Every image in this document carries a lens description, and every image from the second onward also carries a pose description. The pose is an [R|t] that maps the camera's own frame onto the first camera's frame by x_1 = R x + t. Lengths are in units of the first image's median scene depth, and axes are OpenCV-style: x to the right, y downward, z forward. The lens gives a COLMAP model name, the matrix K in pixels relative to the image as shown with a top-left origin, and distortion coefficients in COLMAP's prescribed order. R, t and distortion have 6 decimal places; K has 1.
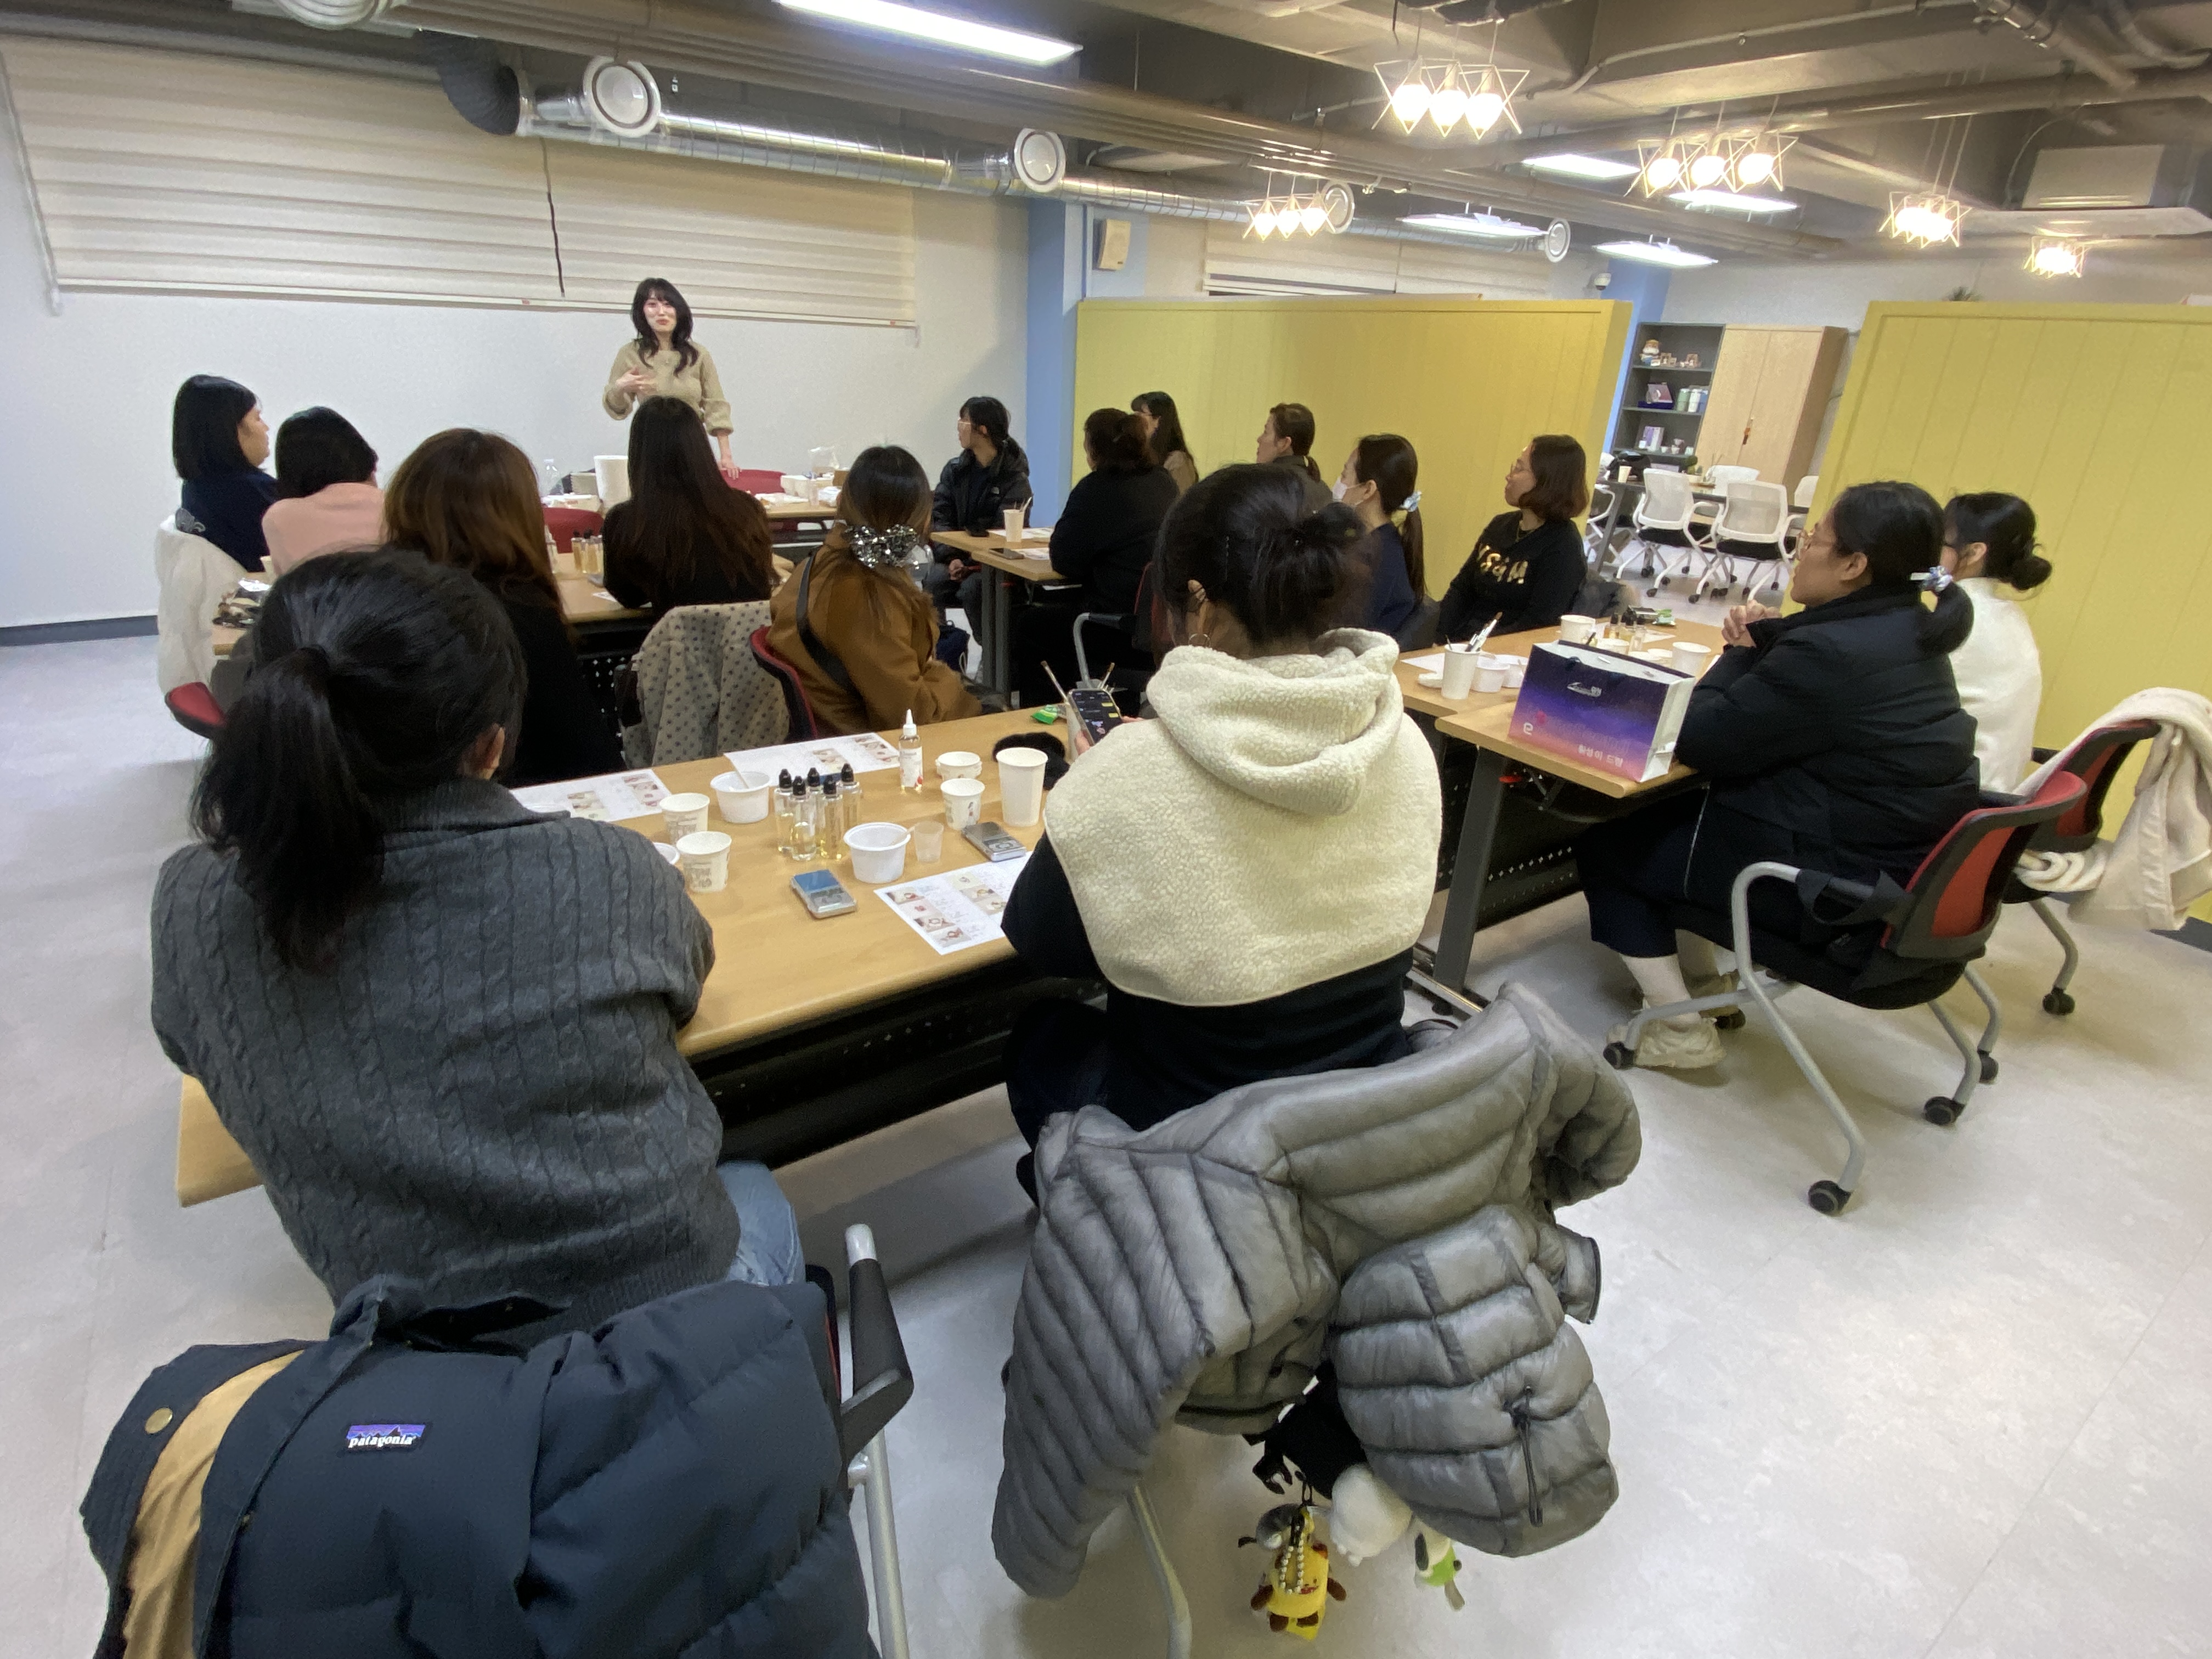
lens RADIAL K [[1138.4, 0, 1103.8], [0, 1138.4, 830.8], [0, 0, 1]] dist [-0.020873, -0.004217]
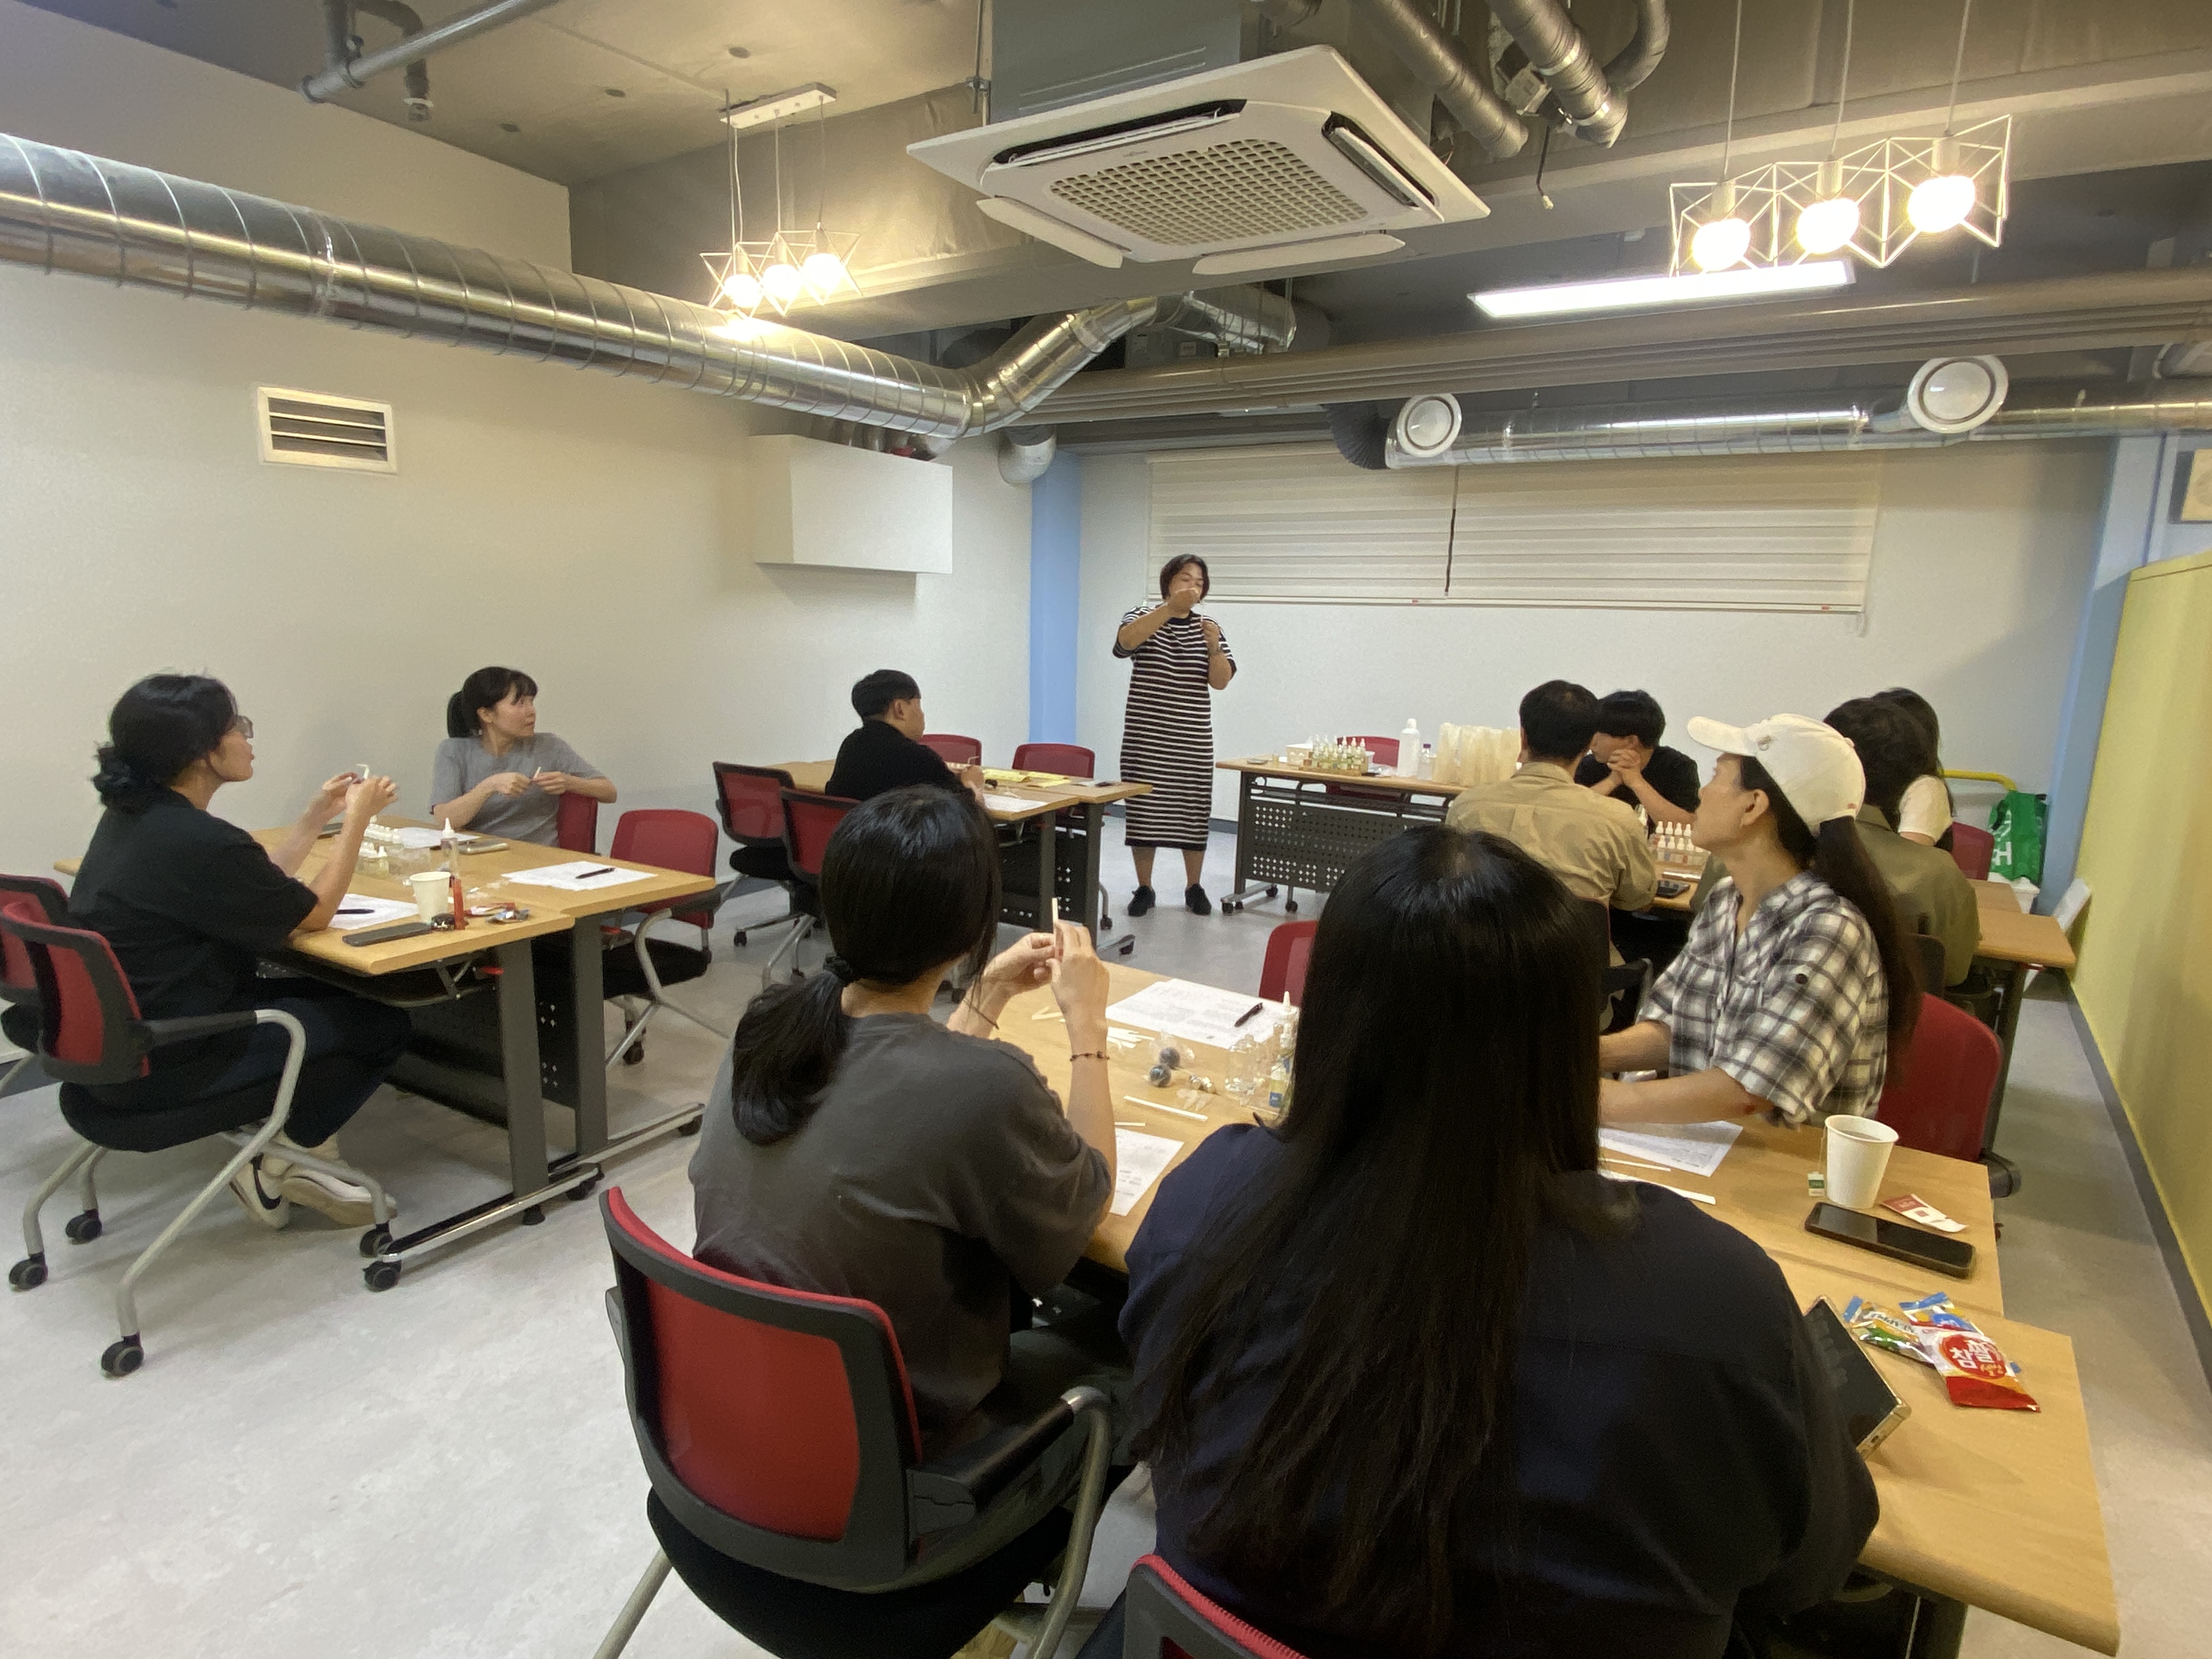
lens RADIAL K [[1210.8, 0, 1125.3], [0, 1210.8, 840.9], [0, 0, 1]] dist [-0.014947, -0.007720]
pose [[0.359043, 0.134784, -0.923537, 0.466794], [-0.368680, 0.929525, -0.007674, -0.101641], [0.857417, 0.343245, 0.383432, 0.298825]]
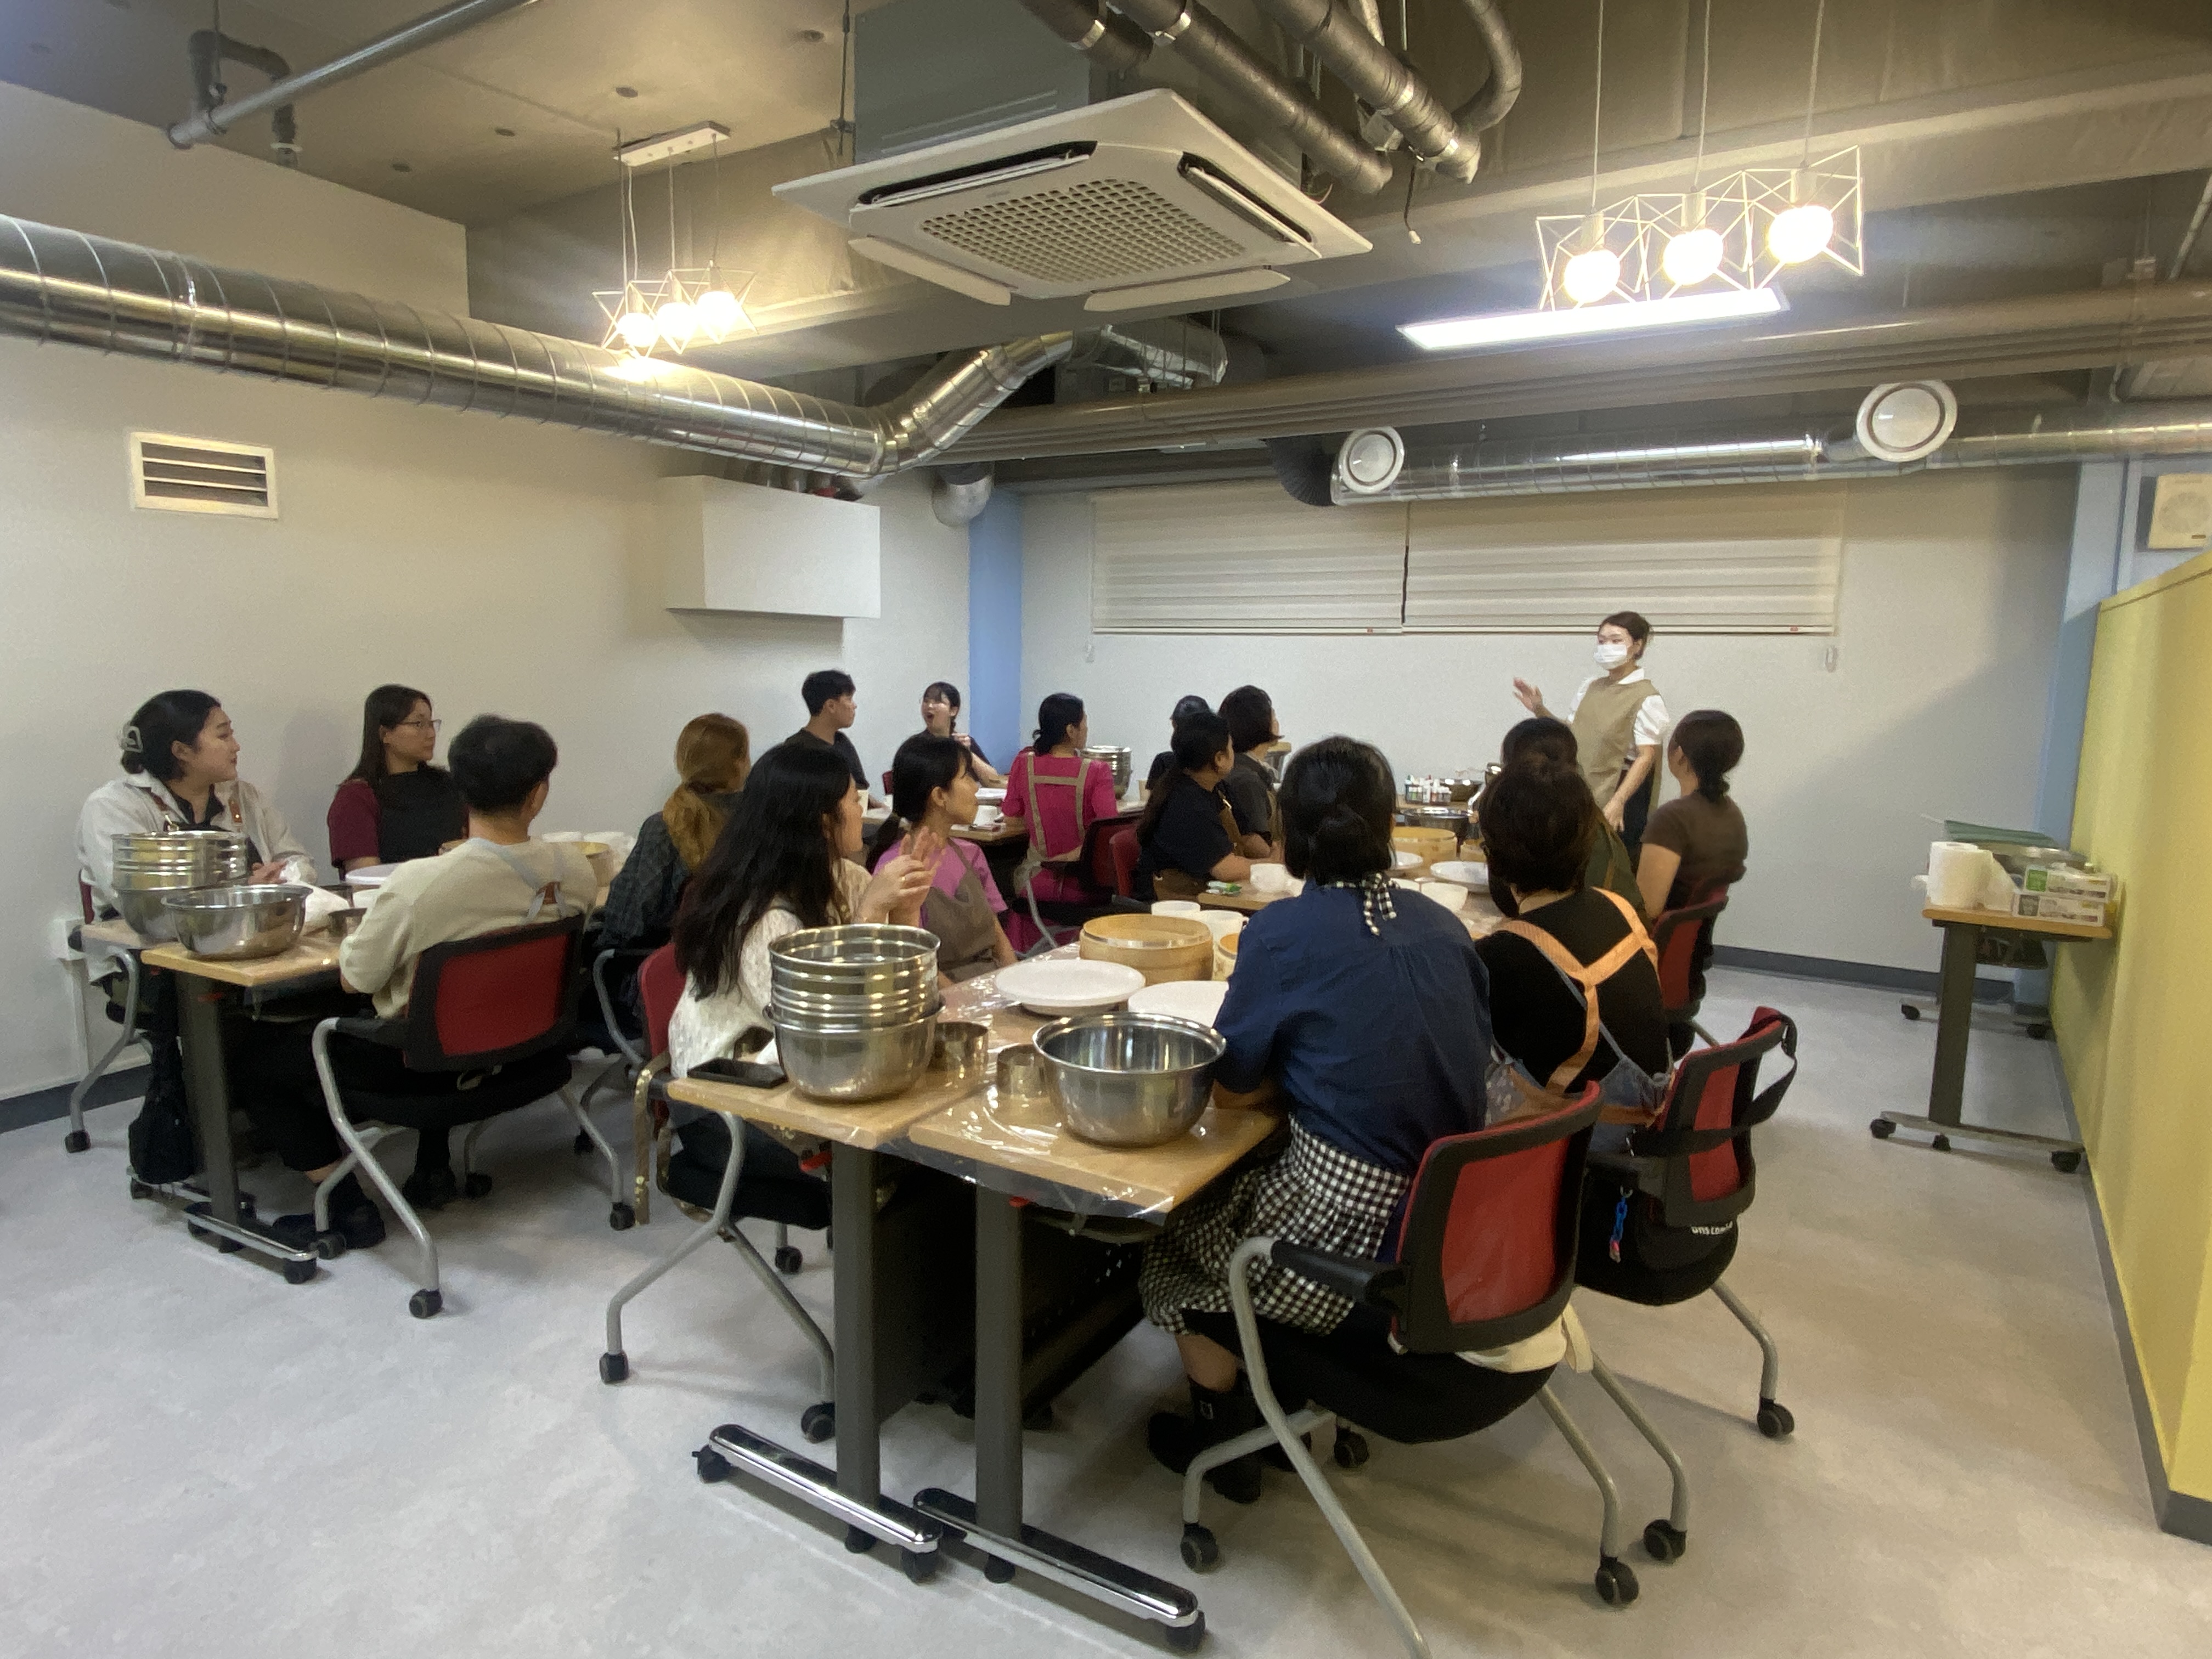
lens RADIAL K [[1310.8, 0, 1122.0], [0, 1310.8, 841.8], [0, 0, 1]] dist [-0.013456, -0.008296]
pose [[0.363341, 0.086520, -0.927630, 0.500620], [-0.359345, 0.931649, -0.053856, -0.110974], [0.859566, 0.352908, 0.369597, 0.328732]]
